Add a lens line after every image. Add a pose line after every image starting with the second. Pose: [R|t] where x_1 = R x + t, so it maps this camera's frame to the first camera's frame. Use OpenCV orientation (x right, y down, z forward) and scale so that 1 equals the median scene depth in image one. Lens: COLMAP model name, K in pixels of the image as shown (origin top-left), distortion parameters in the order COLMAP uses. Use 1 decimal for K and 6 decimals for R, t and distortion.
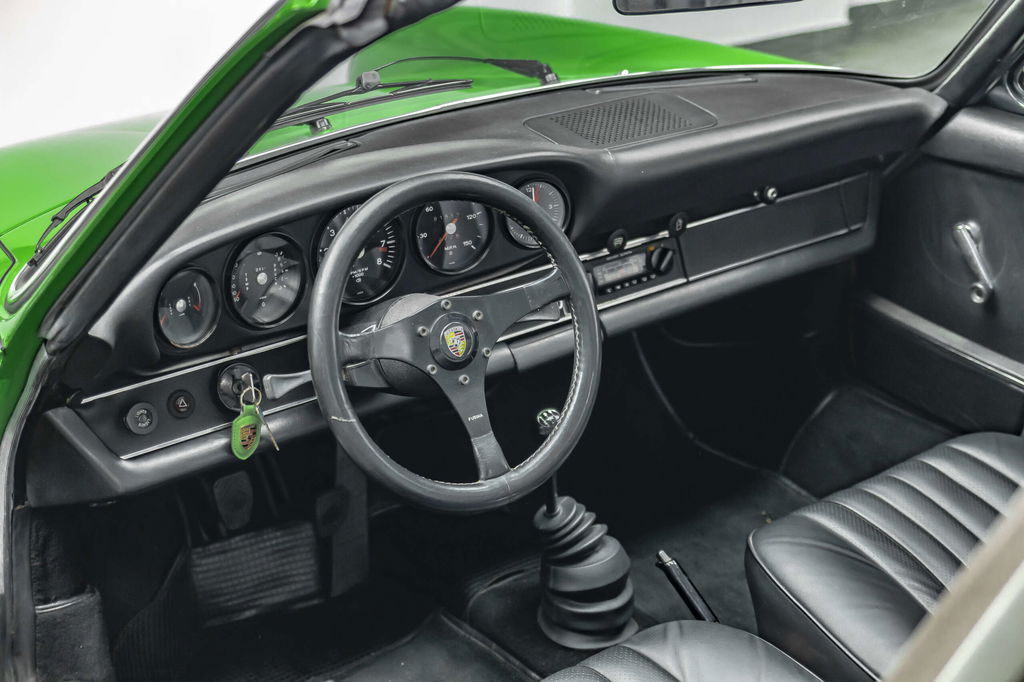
lens RADIAL K [[1609.3, 0, 512.0], [0, 1609.3, 341.0], [0, 0, 1]] dist [-0.528884, 0.023851]
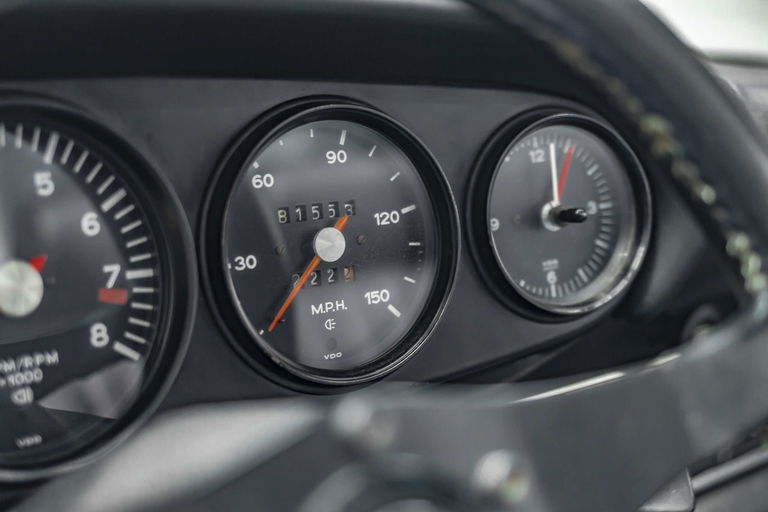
lens RADIAL K [[1261.8, 0, 384.0], [0, 1261.8, 256.0], [0, 0, 1]] dist [-0.059313, -0.001434]
pose [[0.997667, -0.019466, 0.065441, -0.044693], [0.034608, 0.970413, -0.238957, -0.006154], [-0.058854, 0.240664, 0.968822, 0.763014]]
